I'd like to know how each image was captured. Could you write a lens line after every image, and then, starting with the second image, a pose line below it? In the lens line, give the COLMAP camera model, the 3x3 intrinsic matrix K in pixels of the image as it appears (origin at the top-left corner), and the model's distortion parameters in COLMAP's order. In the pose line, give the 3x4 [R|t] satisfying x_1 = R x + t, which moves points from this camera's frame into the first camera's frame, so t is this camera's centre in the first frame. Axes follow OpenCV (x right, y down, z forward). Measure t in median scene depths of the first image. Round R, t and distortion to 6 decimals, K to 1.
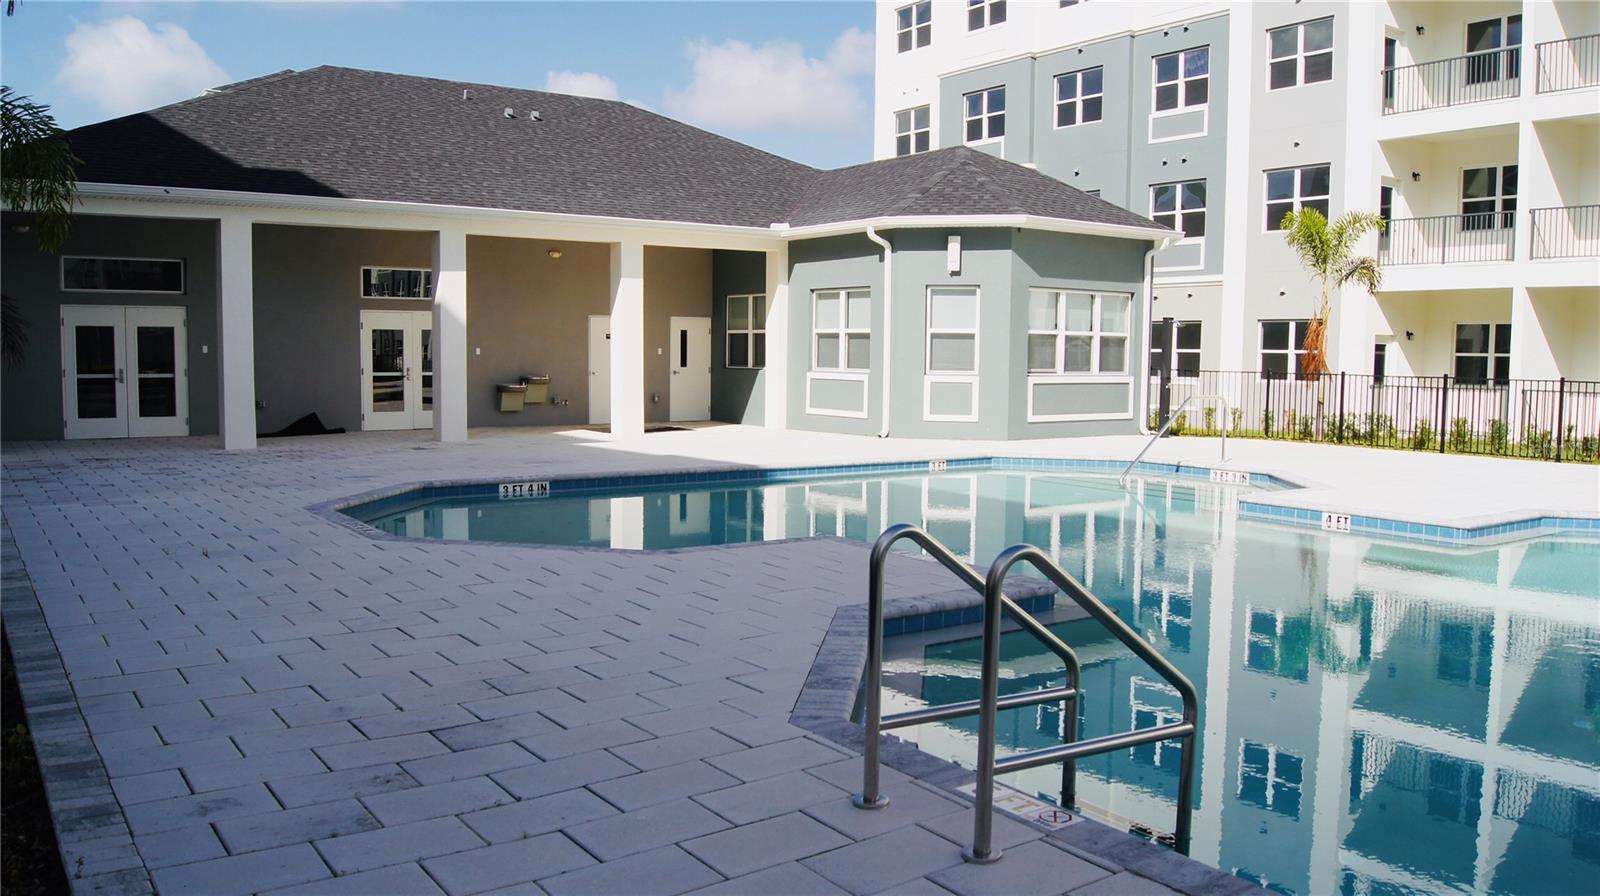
lens RADIAL K [[1251.2, 0, 800.1], [0, 1251.2, 475.1], [0, 0, 1]] dist [-0.102113, 0.004942]
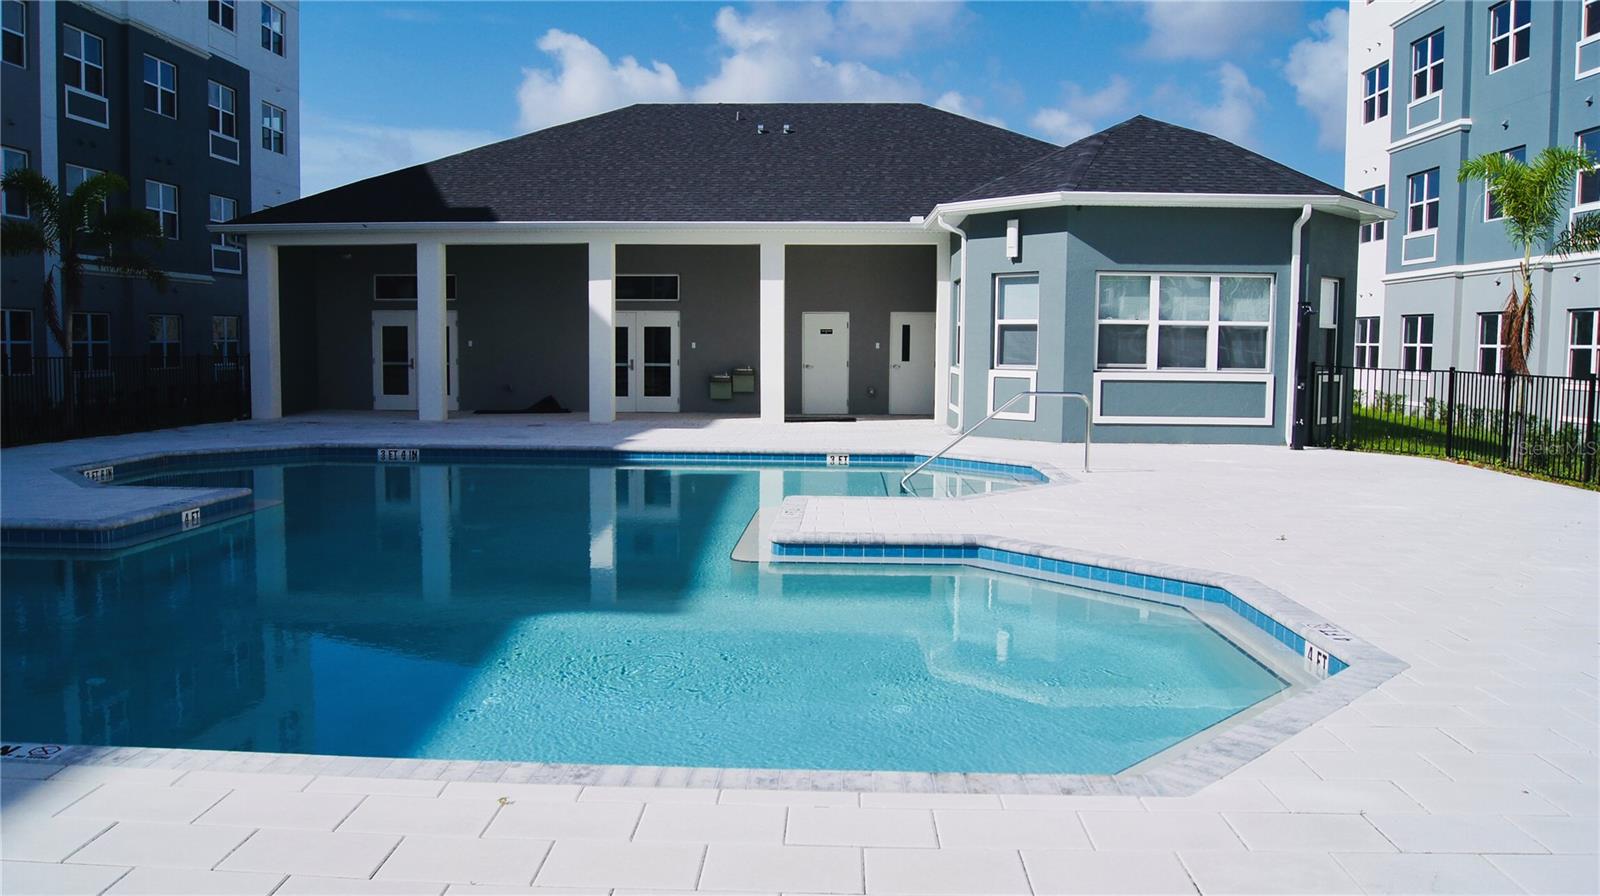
lens RADIAL K [[1230.4, 0, 800.0], [0, 1230.4, 448.0], [0, 0, 1]] dist [-0.081561, 0.011451]
pose [[0.799752, 0.046207, -0.598549, 0.536541], [-0.056642, 0.998394, 0.001392, -0.014625], [0.597652, 0.032790, 0.801085, 0.176315]]
